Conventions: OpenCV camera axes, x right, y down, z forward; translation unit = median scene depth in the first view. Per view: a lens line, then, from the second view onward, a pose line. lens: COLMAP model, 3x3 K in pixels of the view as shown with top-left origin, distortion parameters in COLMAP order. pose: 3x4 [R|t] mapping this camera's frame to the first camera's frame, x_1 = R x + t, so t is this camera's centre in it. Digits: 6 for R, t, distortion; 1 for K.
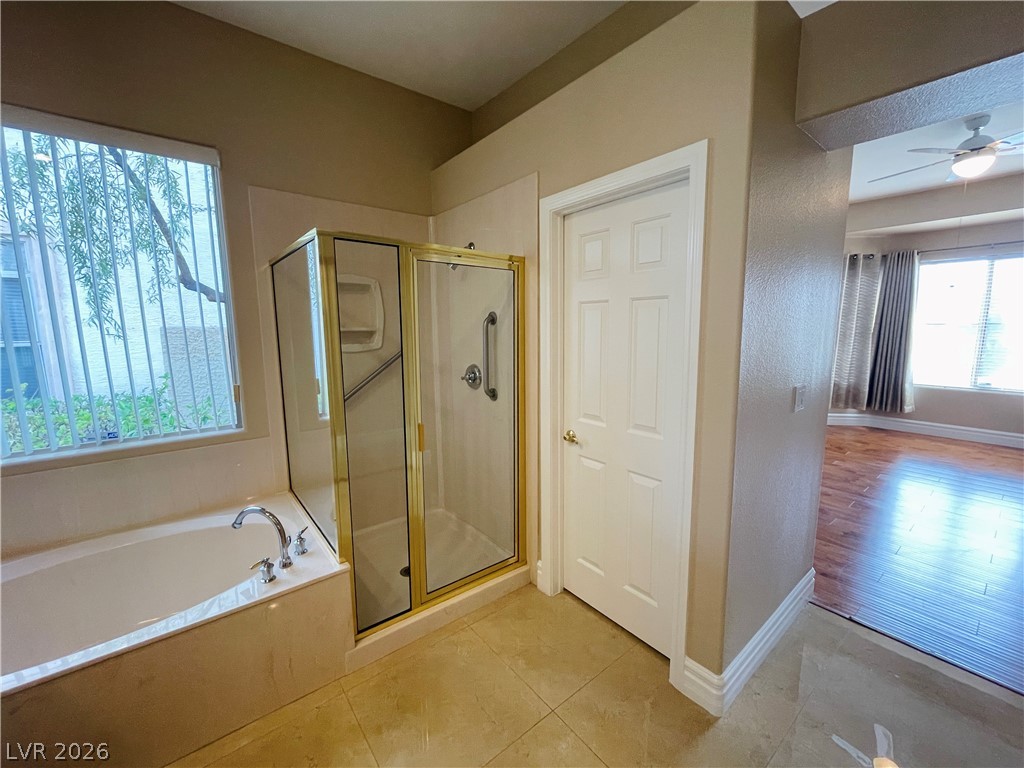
lens RADIAL K [[415.1, 0, 516.5], [0, 415.1, 383.9], [0, 0, 1]] dist [-0.005556, 0.000080]
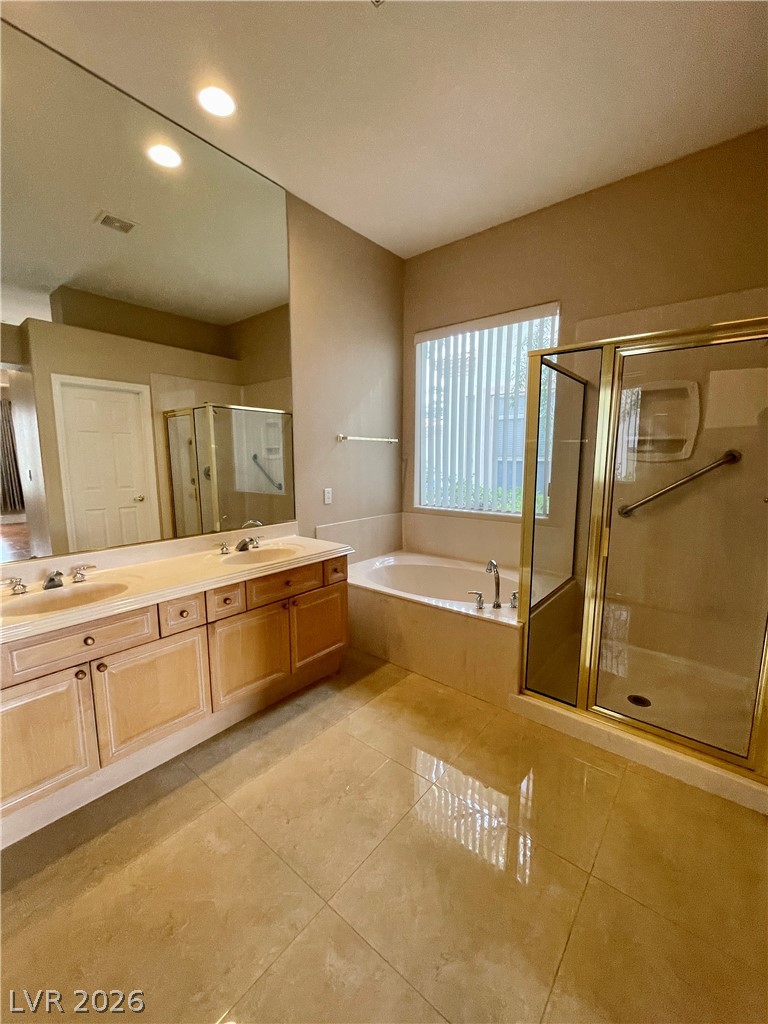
lens RADIAL K [[415.1, 0, 382.2], [0, 415.1, 512.2], [0, 0, 1]] dist [-0.005556, 0.000080]
pose [[0.196407, 0.134443, -0.971262, 0.569496], [-0.135285, 0.984797, 0.108959, 0.024964], [0.971145, 0.109997, 0.211609, 0.262422]]
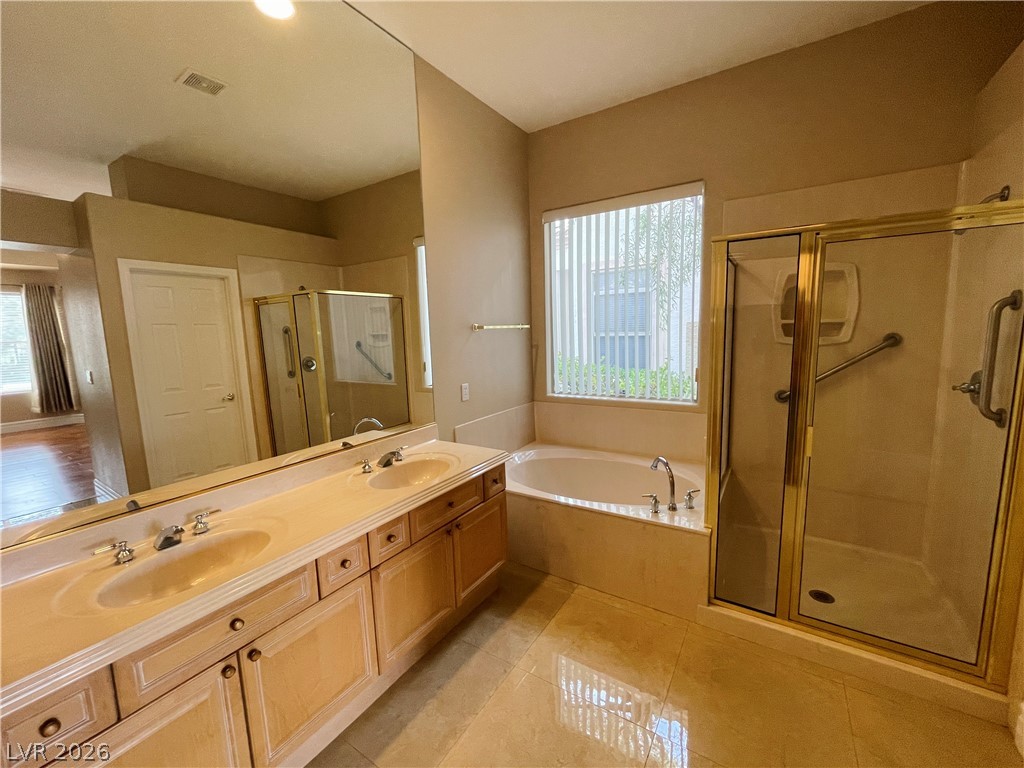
lens RADIAL K [[415.1, 0, 511.4], [0, 415.1, 381.7], [0, 0, 1]] dist [-0.005556, 0.000080]
pose [[0.311620, 0.116025, -0.943097, 0.385390], [-0.101230, 0.990922, 0.088460, -0.012747], [0.944799, 0.067904, 0.320536, 0.082727]]
